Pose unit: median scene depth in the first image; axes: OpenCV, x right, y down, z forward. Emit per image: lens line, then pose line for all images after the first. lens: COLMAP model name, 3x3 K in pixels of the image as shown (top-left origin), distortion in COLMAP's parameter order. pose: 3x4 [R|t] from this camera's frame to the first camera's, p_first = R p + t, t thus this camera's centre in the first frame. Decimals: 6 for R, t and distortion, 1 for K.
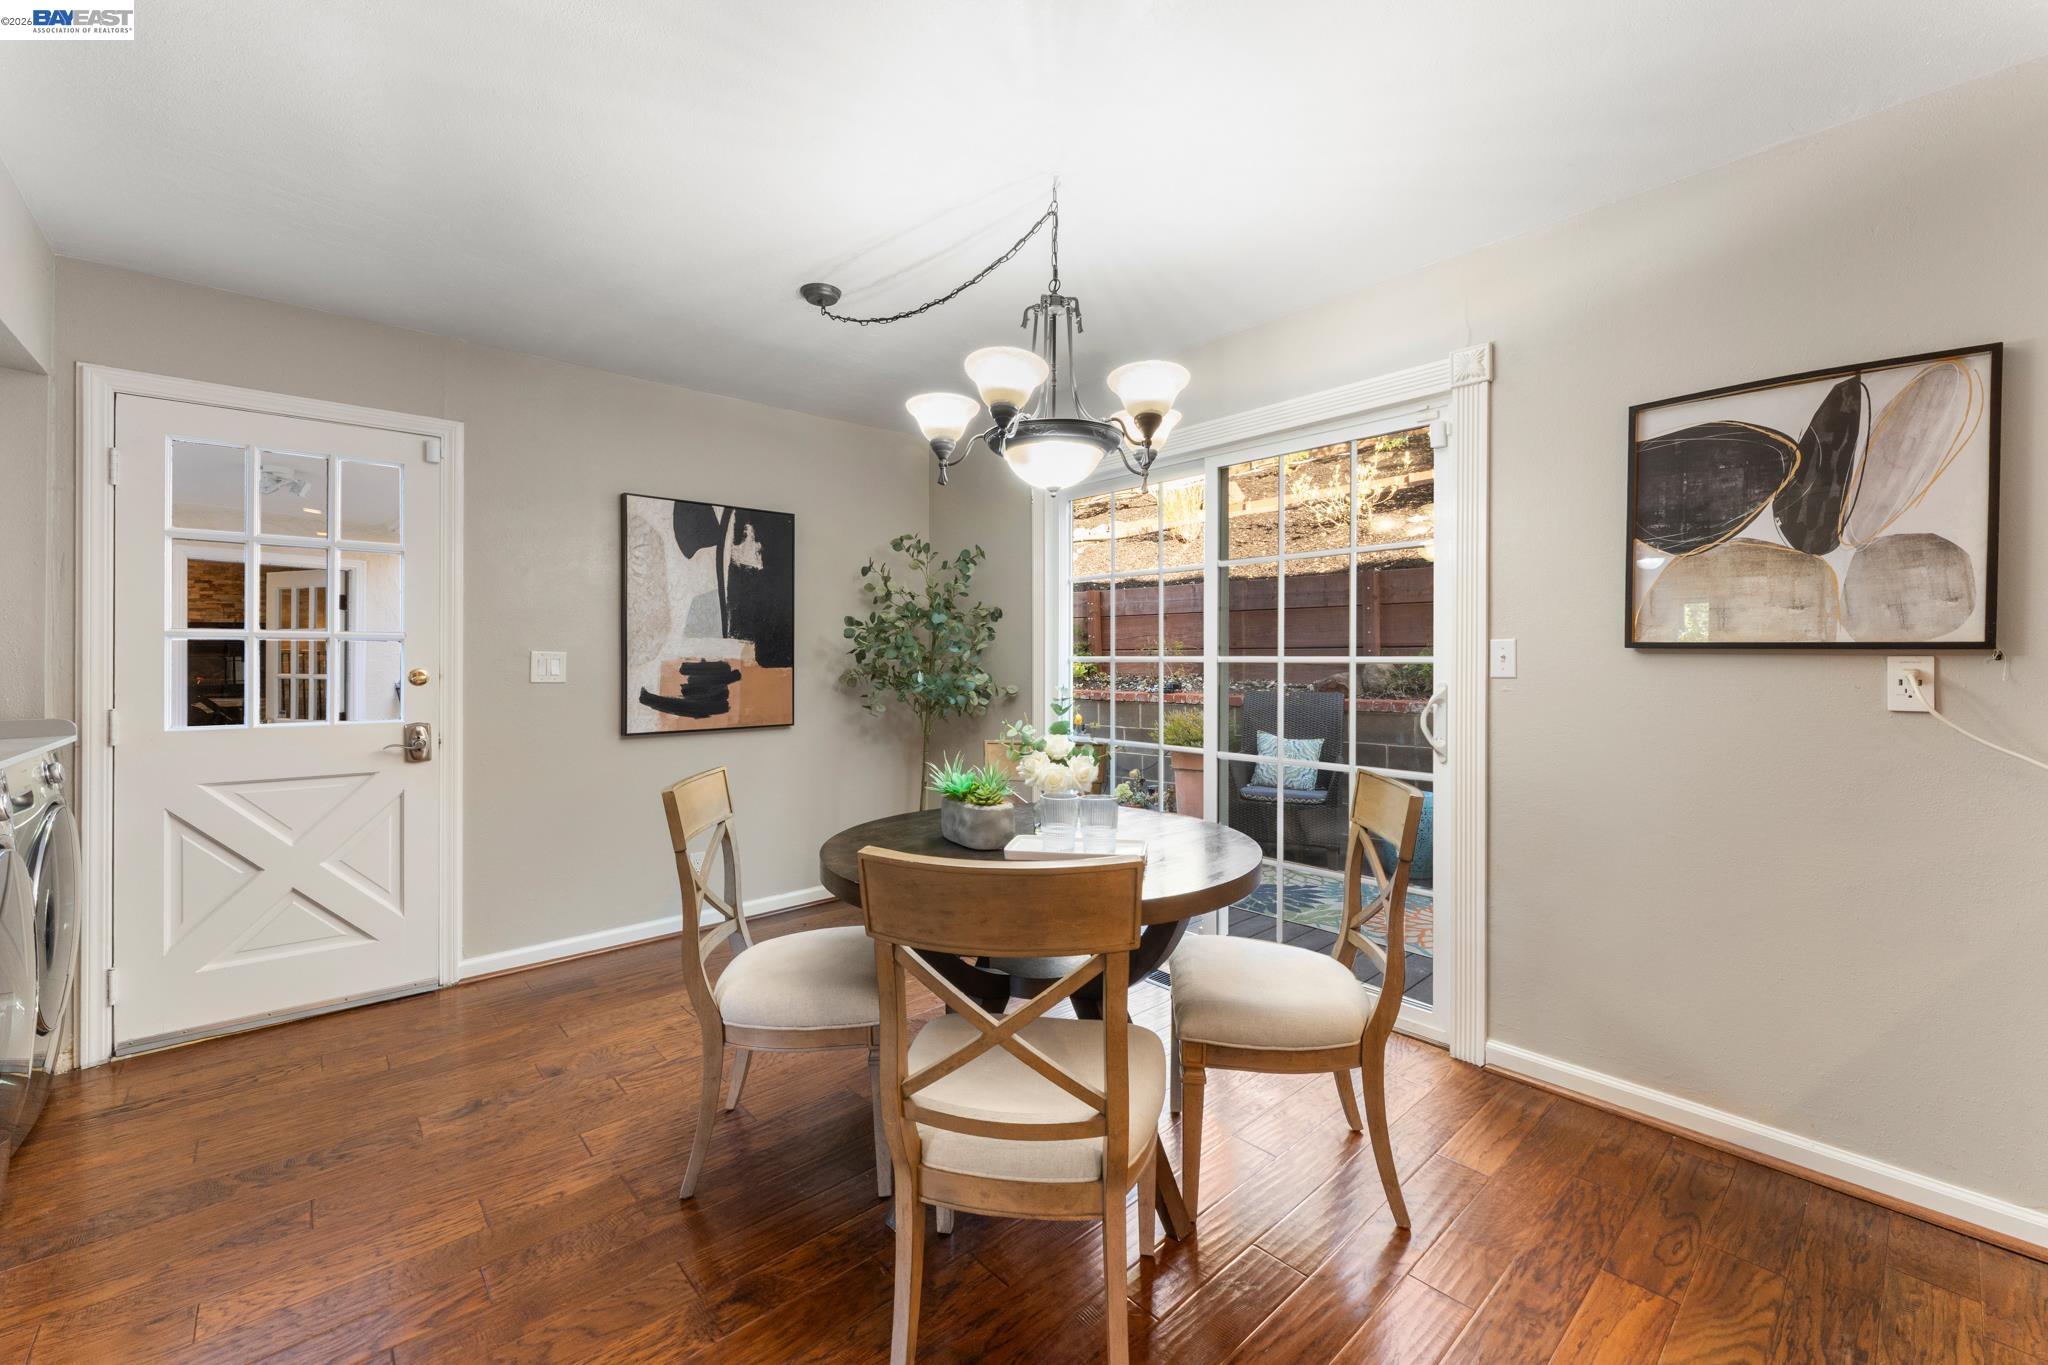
lens RADIAL K [[822.4, 0, 1023.5], [0, 822.4, 663.4], [0, 0, 1]] dist [-0.003164, -0.000630]
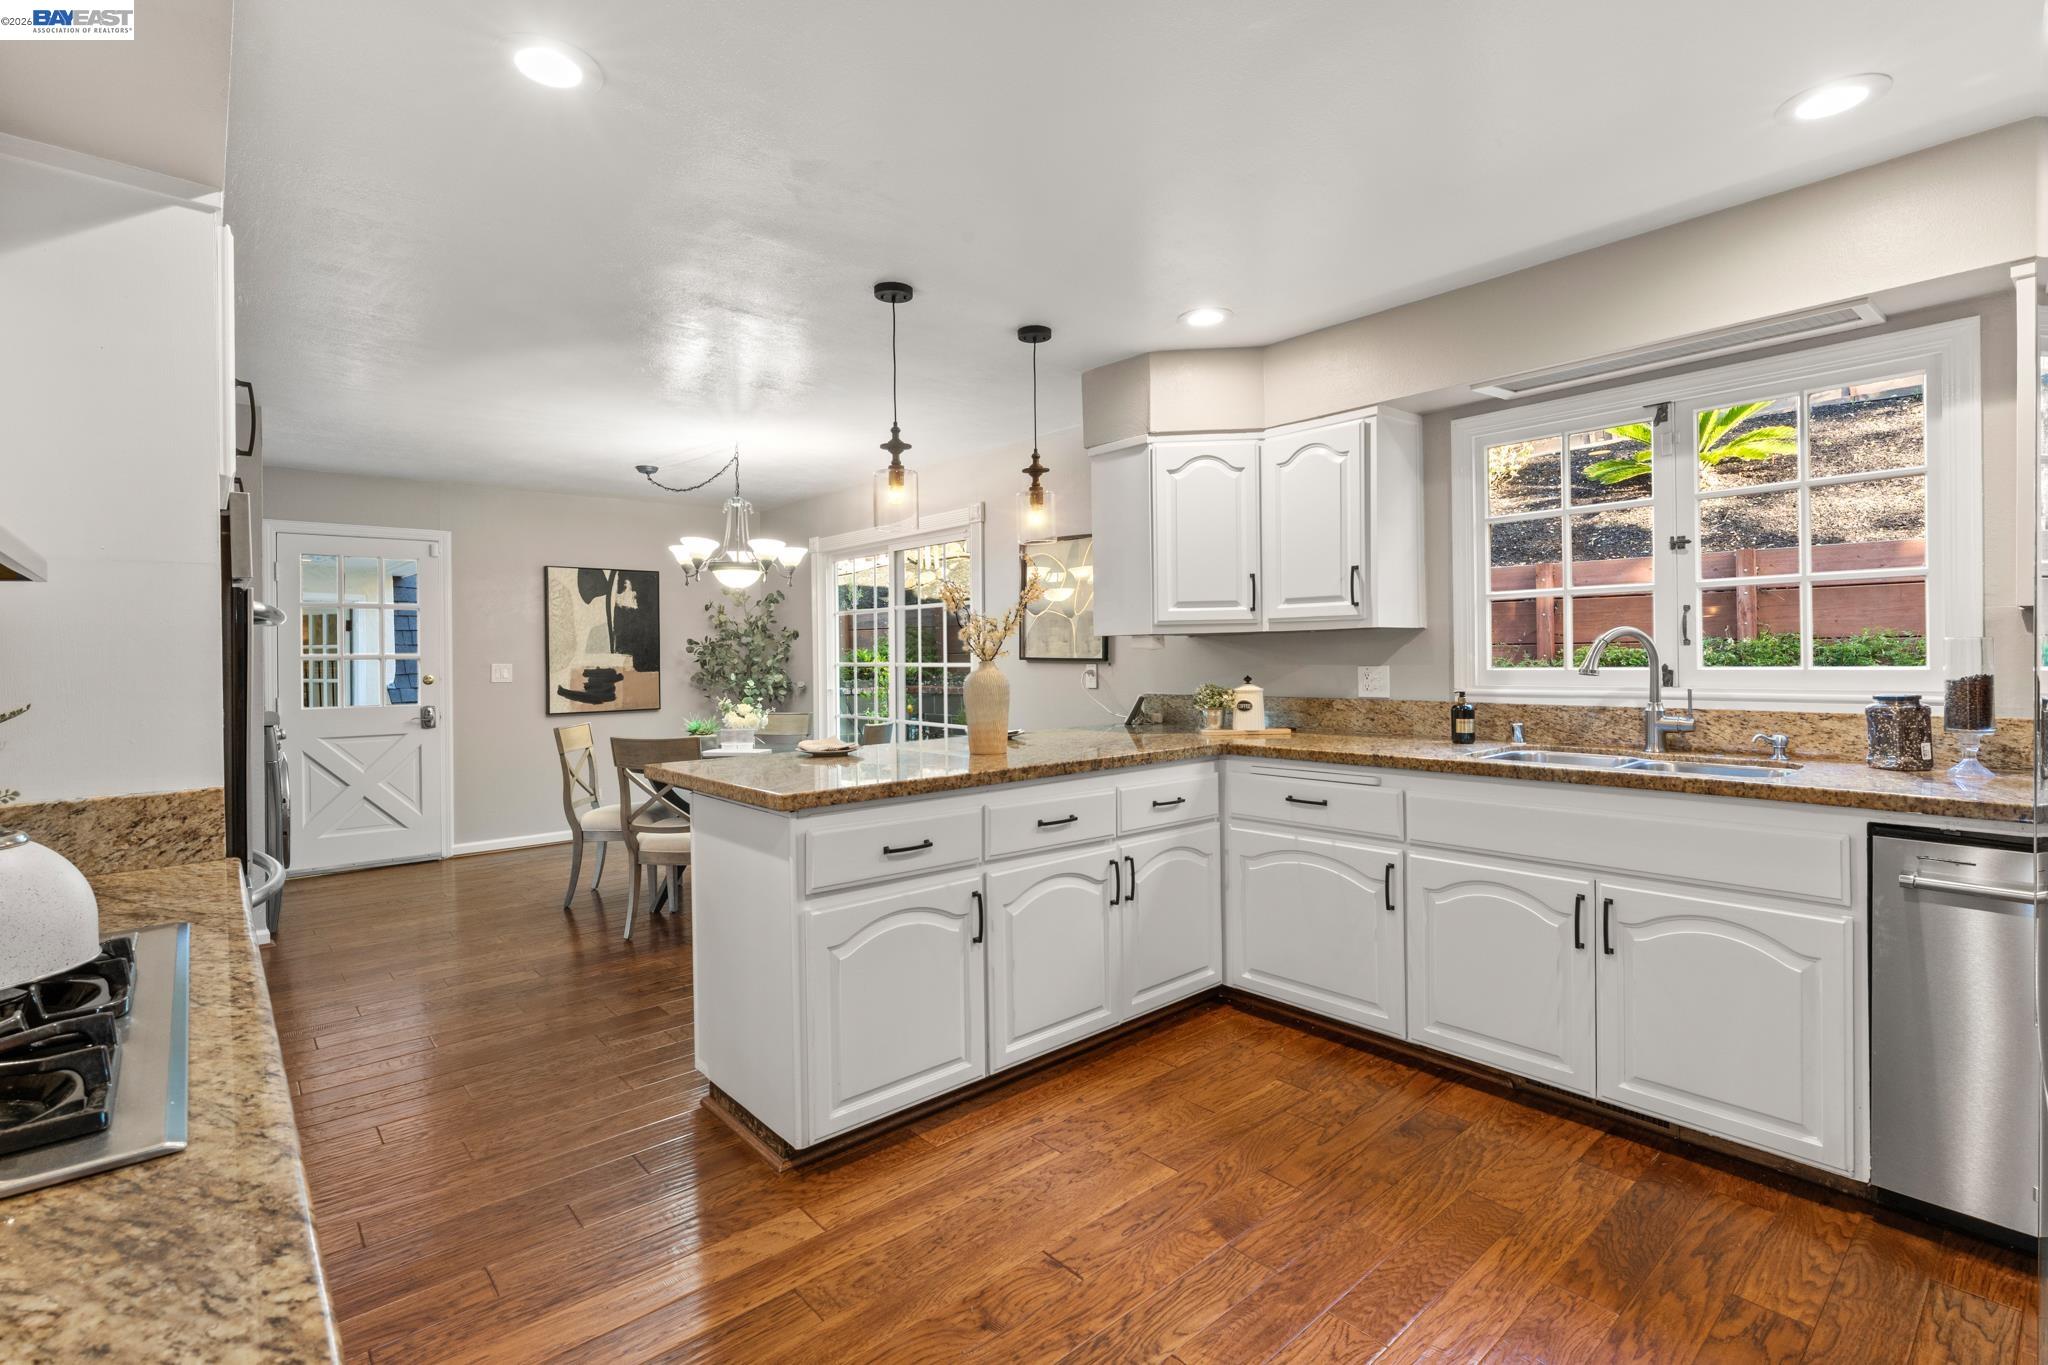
lens RADIAL K [[946.7, 0, 1023.3], [0, 946.7, 667.6], [0, 0, 1]] dist [-0.002662, -0.000448]
pose [[0.999861, -0.008832, -0.014112, 0.459361], [0.008937, 0.999932, 0.007437, -0.010350], [0.014045, -0.007562, 0.999873, -0.819271]]
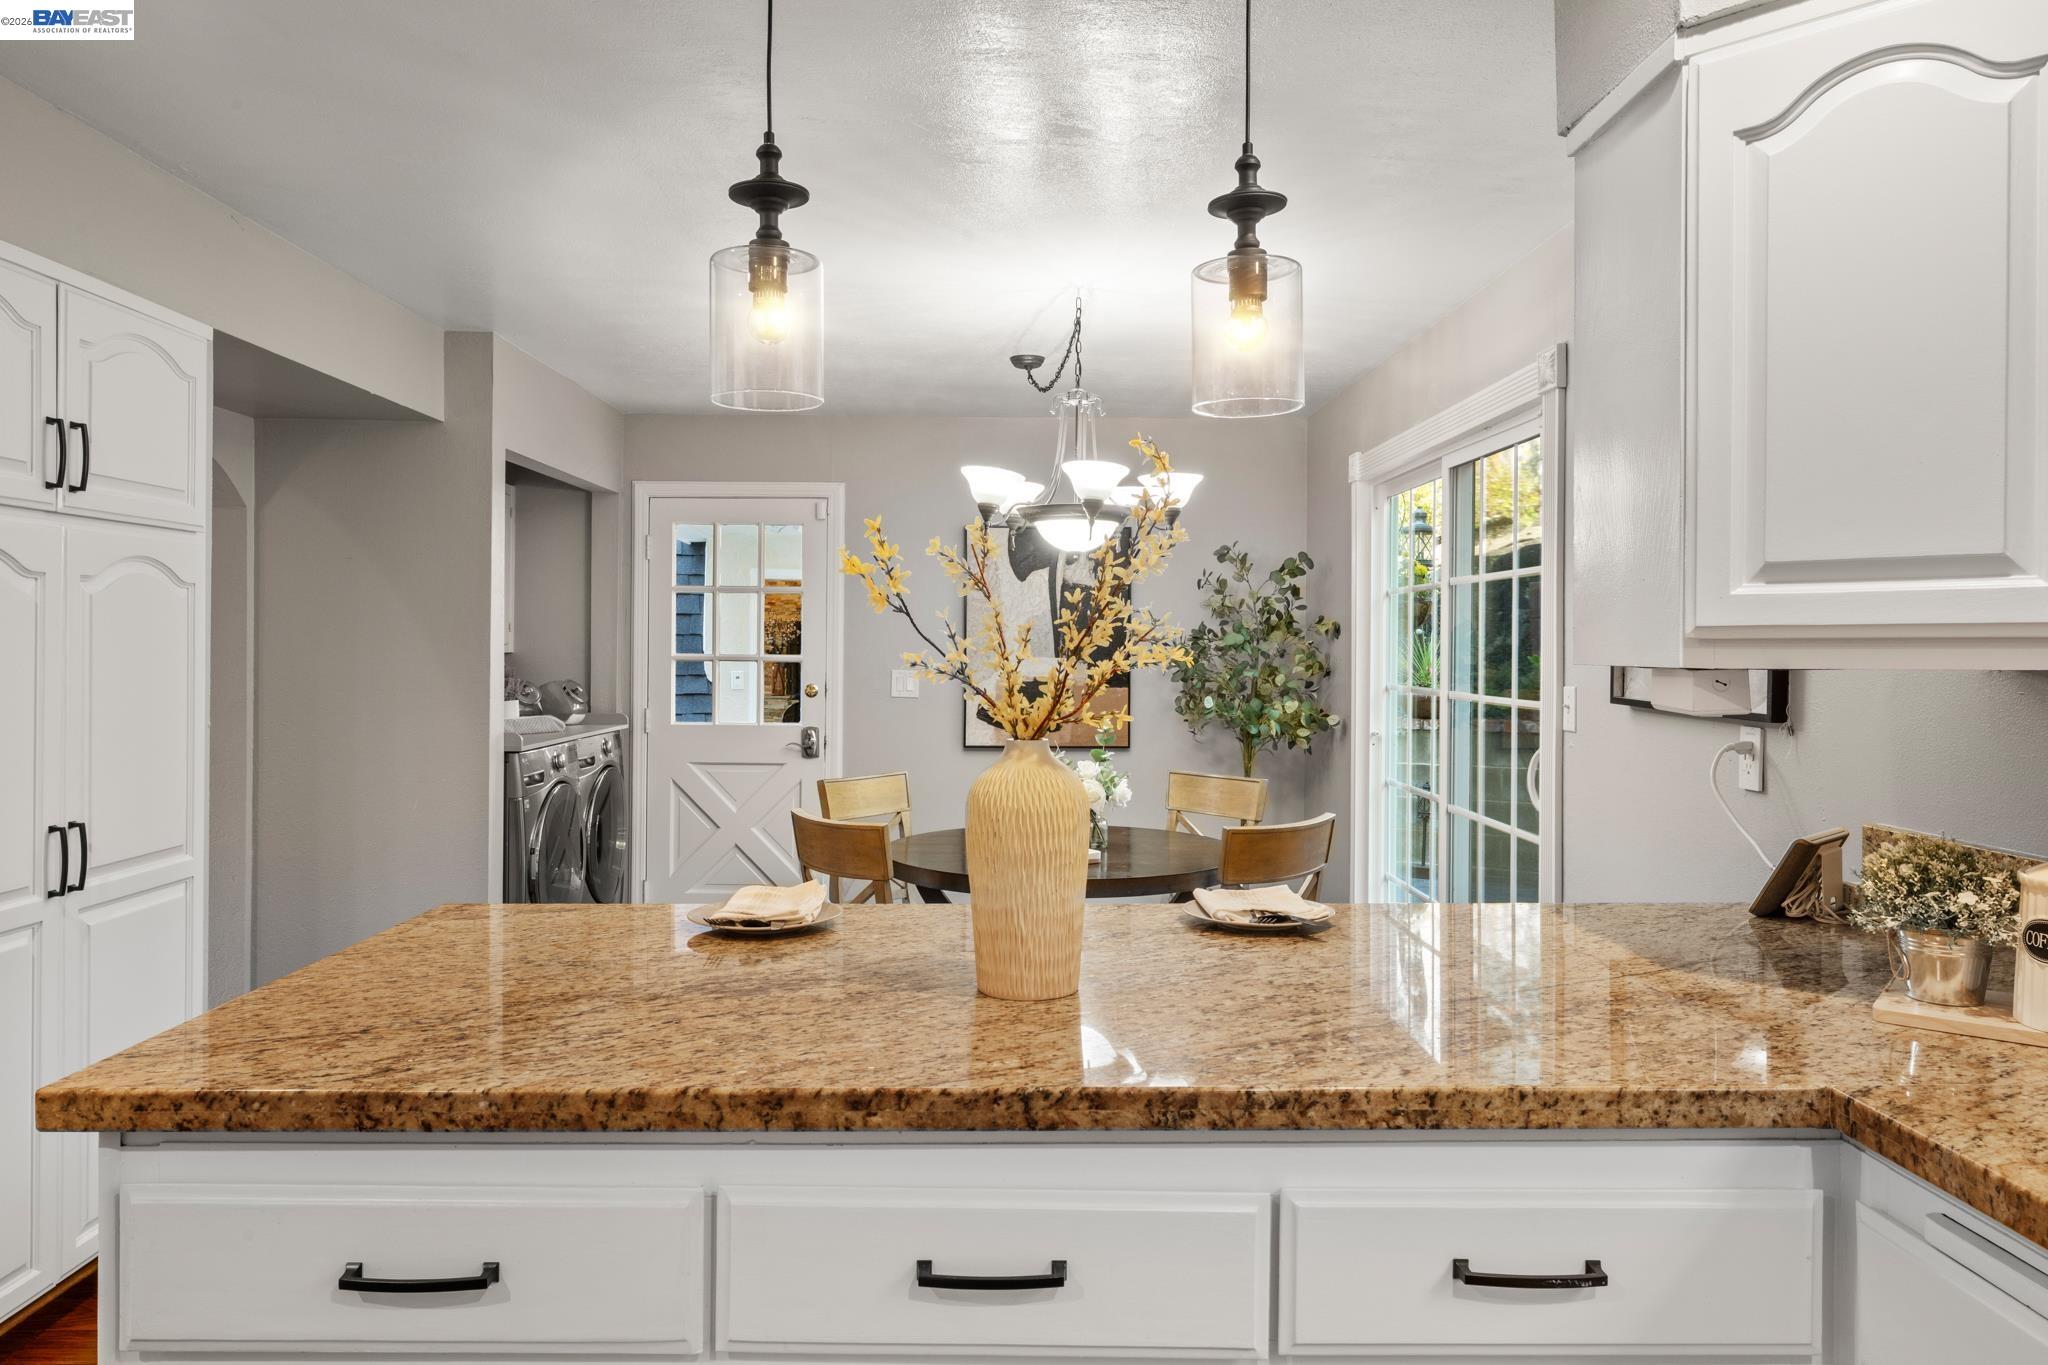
lens RADIAL K [[1354.7, 0, 1010.8], [0, 1354.7, 649.3], [0, 0, 1]] dist [-0.000899, 0.002569]
pose [[0.752594, 0.008549, -0.658430, 0.710661], [-0.012002, 0.999928, -0.000736, -0.040023], [0.658376, 0.008456, 0.752642, -0.300676]]
